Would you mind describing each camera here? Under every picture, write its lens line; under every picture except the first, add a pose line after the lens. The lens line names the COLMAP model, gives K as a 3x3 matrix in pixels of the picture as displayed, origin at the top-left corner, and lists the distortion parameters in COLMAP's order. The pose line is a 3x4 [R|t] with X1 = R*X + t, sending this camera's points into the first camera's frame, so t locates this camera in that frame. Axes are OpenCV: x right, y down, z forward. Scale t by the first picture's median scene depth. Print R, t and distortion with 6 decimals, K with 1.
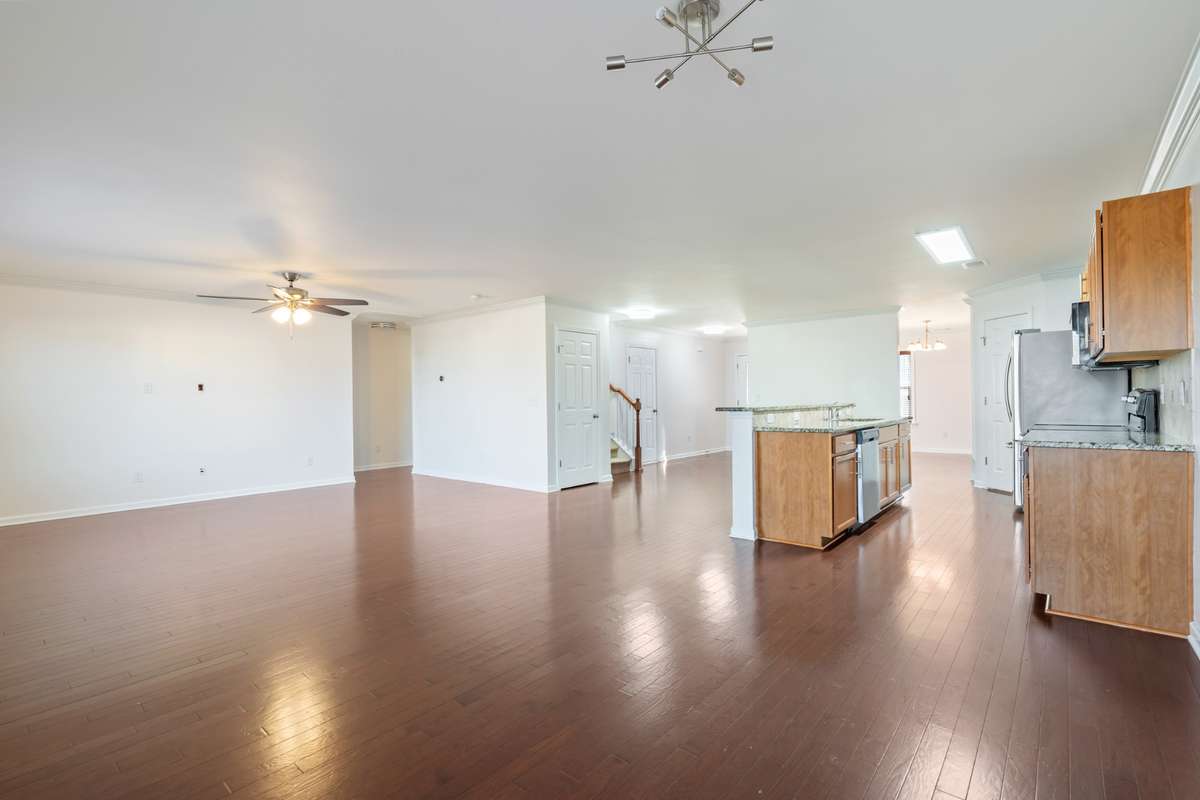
lens RADIAL K [[545.8, 0, 595.2], [0, 545.8, 400.4], [0, 0, 1]] dist [0.000963, 0.000323]
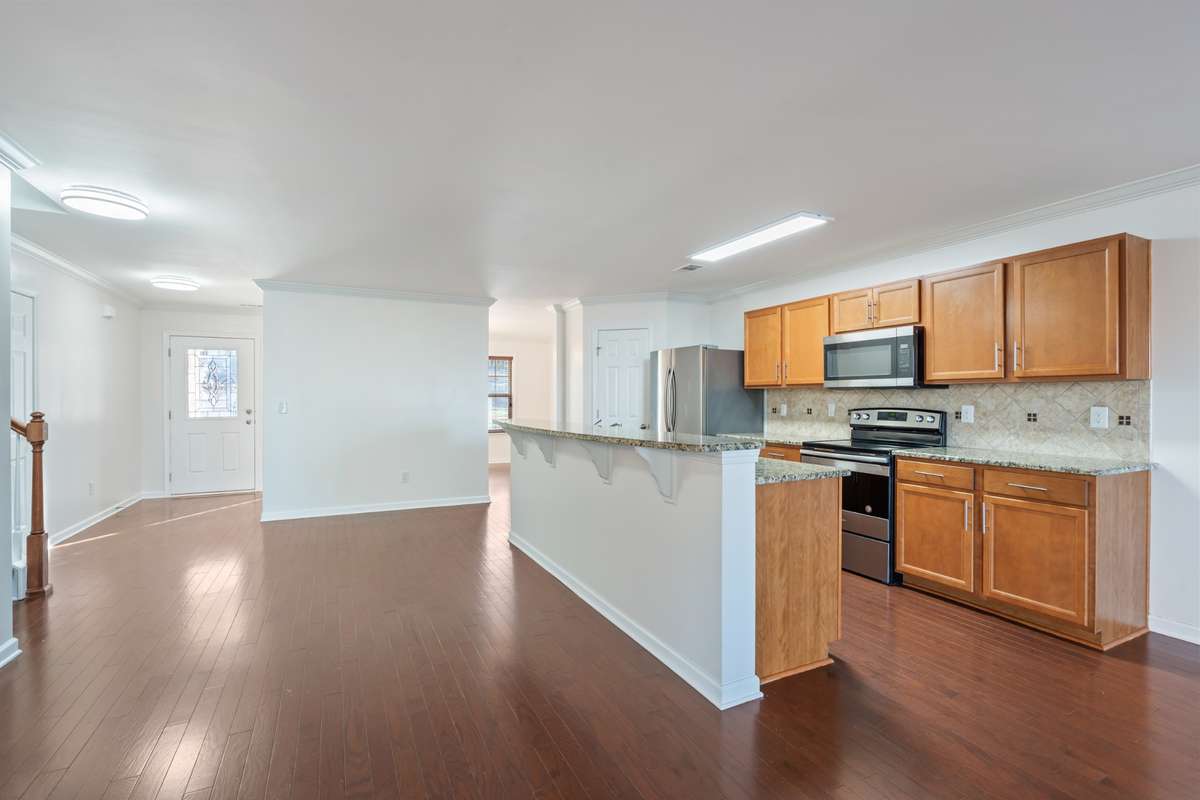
lens RADIAL K [[545.8, 0, 595.2], [0, 545.8, 400.4], [0, 0, 1]] dist [0.000963, 0.000323]
pose [[0.401815, 0.007758, 0.915688, -0.258582], [-0.002935, 0.999970, -0.007184, -0.022976], [-0.915716, 0.000199, 0.401825, 0.939530]]
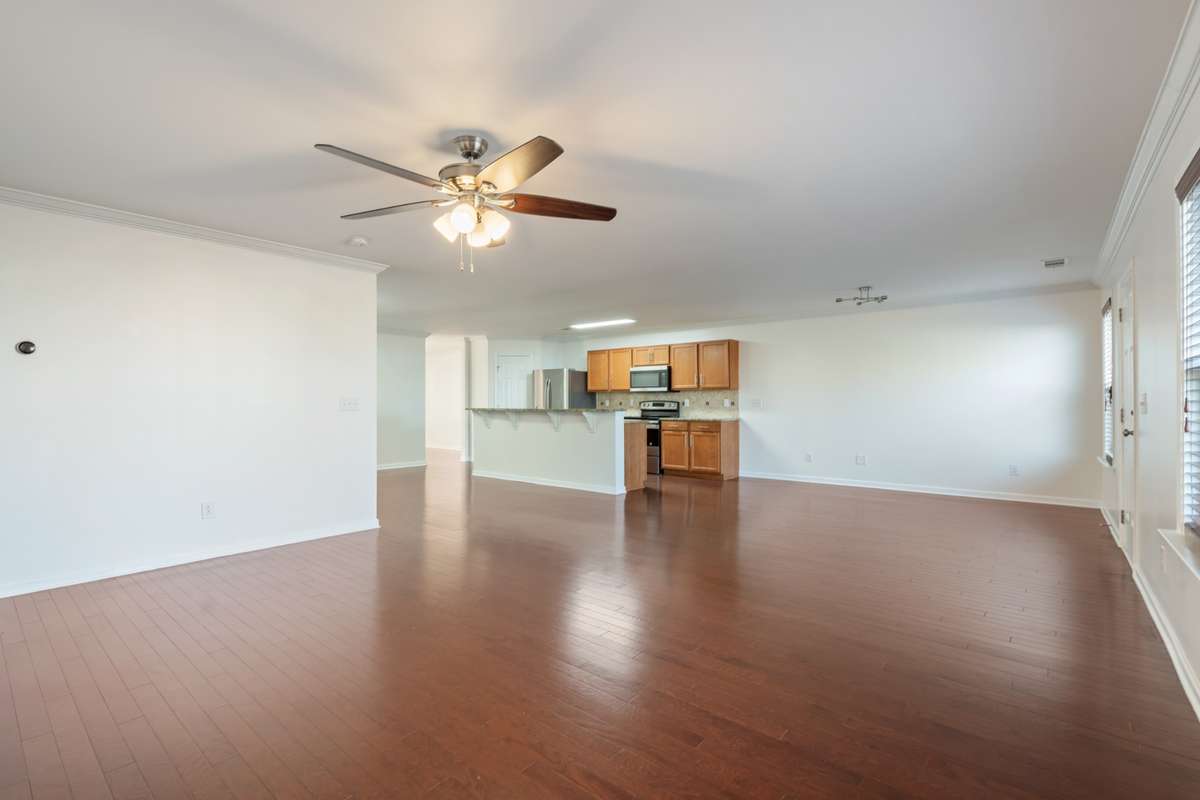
lens RADIAL K [[545.8, 0, 595.2], [0, 545.8, 400.4], [0, 0, 1]] dist [0.000963, 0.000323]
pose [[0.005910, 0.013426, 0.999892, -1.310436], [0.005055, 0.999897, -0.013456, 0.007696], [-0.999970, 0.005134, 0.005841, 1.083435]]
